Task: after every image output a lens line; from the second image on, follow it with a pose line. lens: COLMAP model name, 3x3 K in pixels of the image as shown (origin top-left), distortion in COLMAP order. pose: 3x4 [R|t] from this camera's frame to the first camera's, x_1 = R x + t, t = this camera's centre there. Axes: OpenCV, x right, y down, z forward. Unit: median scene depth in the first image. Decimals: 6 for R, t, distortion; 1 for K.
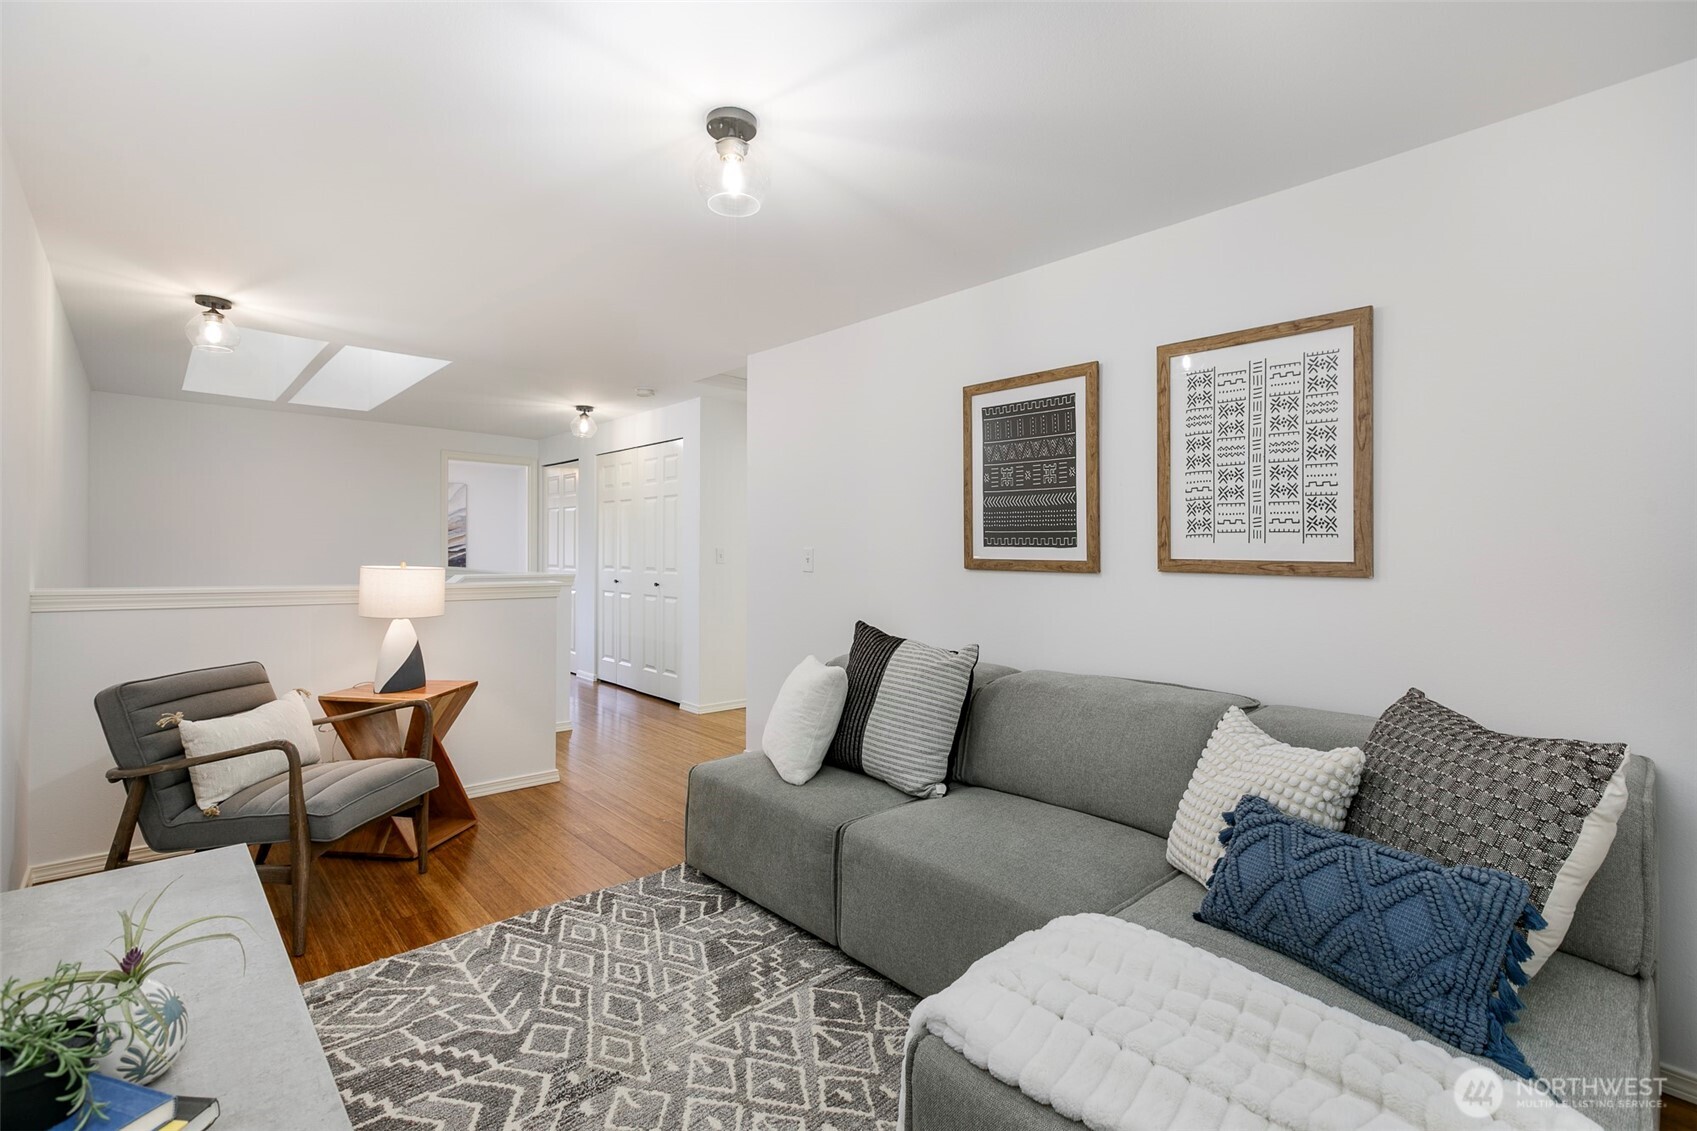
lens RADIAL K [[785.0, 0, 848.5], [0, 785.0, 565.5], [0, 0, 1]] dist [0.003385, 0.000192]
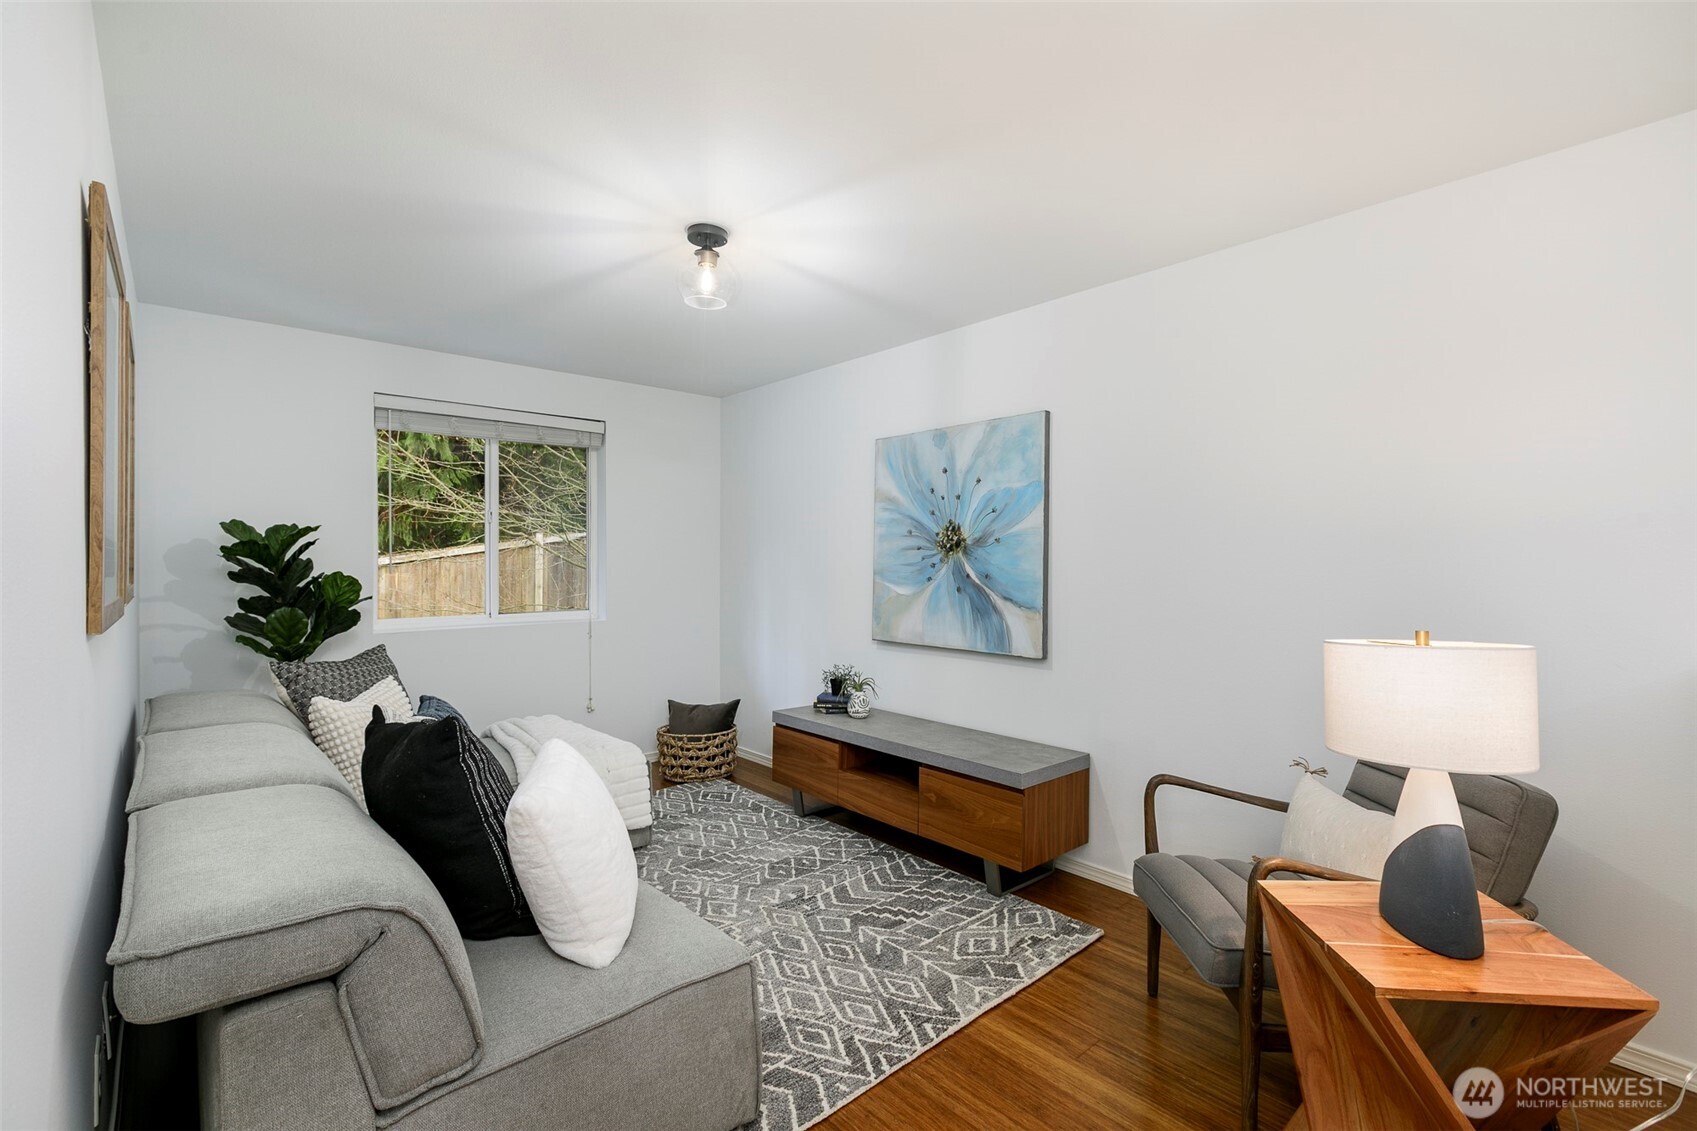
lens RADIAL K [[785.0, 0, 848.5], [0, 785.0, 565.5], [0, 0, 1]] dist [0.003385, 0.000192]
pose [[-0.999736, -0.007634, 0.021650, -0.398577], [-0.007008, 0.999560, 0.028833, -0.088306], [-0.021861, 0.028674, -0.999350, 2.222918]]
